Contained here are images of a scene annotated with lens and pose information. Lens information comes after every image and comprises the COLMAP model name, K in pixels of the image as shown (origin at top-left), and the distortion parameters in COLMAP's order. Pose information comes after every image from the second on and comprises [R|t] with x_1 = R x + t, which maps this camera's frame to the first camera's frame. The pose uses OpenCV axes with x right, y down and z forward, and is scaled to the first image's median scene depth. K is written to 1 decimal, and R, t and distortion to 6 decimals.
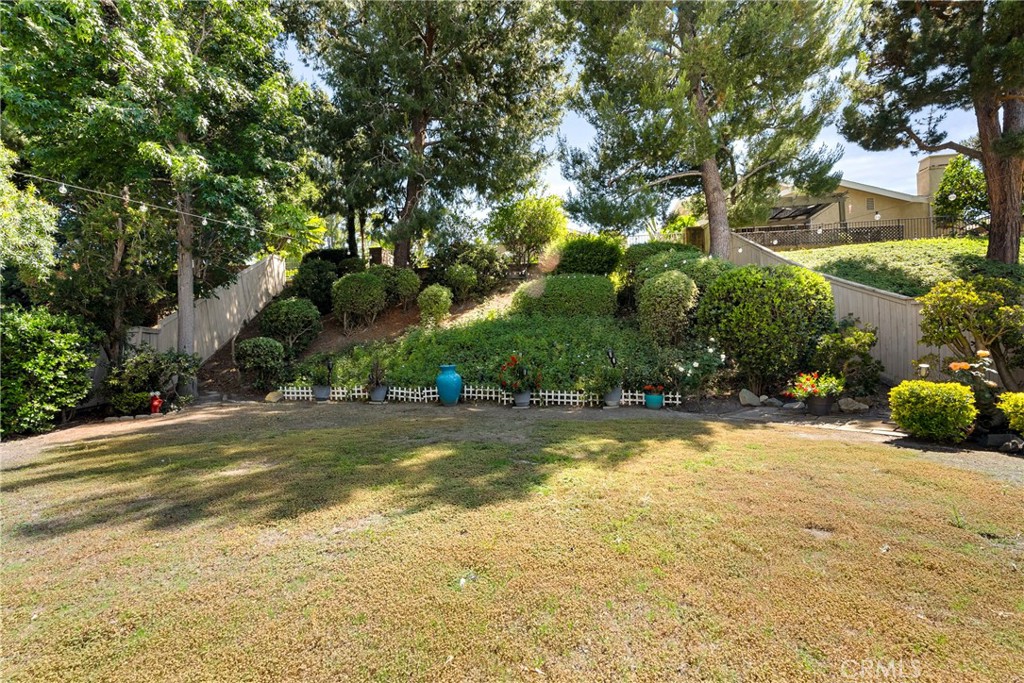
lens RADIAL K [[469.2, 0, 494.1], [0, 469.2, 346.3], [0, 0, 1]] dist [-0.008047, 0.000968]
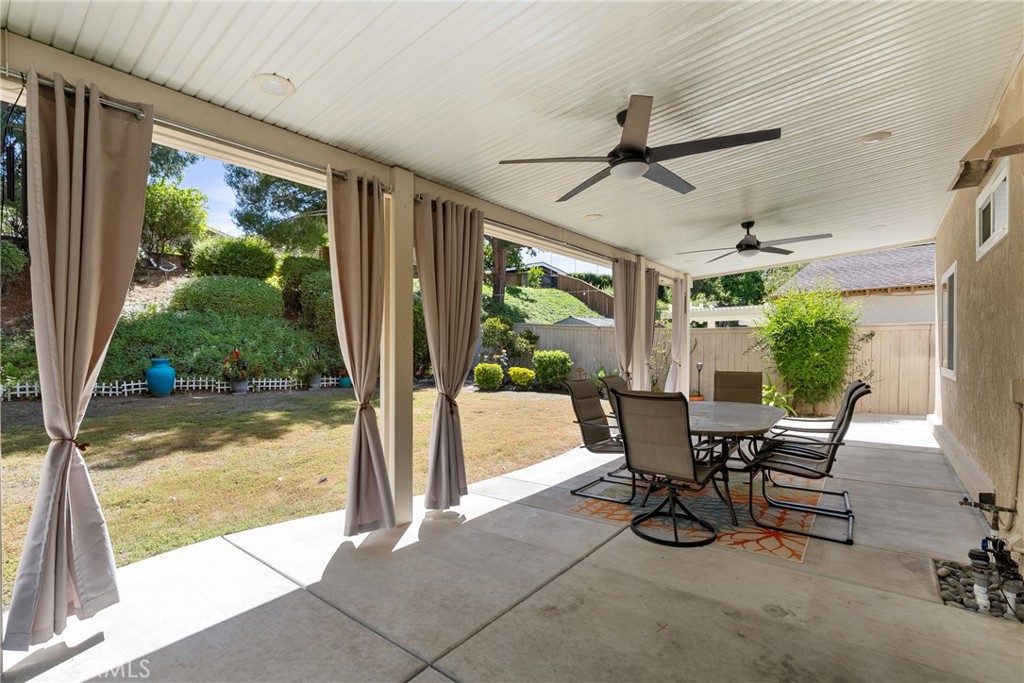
lens RADIAL K [[469.2, 0, 512.2], [0, 469.2, 348.5], [0, 0, 1]] dist [-0.008047, 0.000968]
pose [[0.630478, 0.011324, 0.776124, -0.426432], [-0.021057, 0.999775, 0.002519, -0.002714], [-0.775921, -0.017931, 0.630575, -0.293504]]
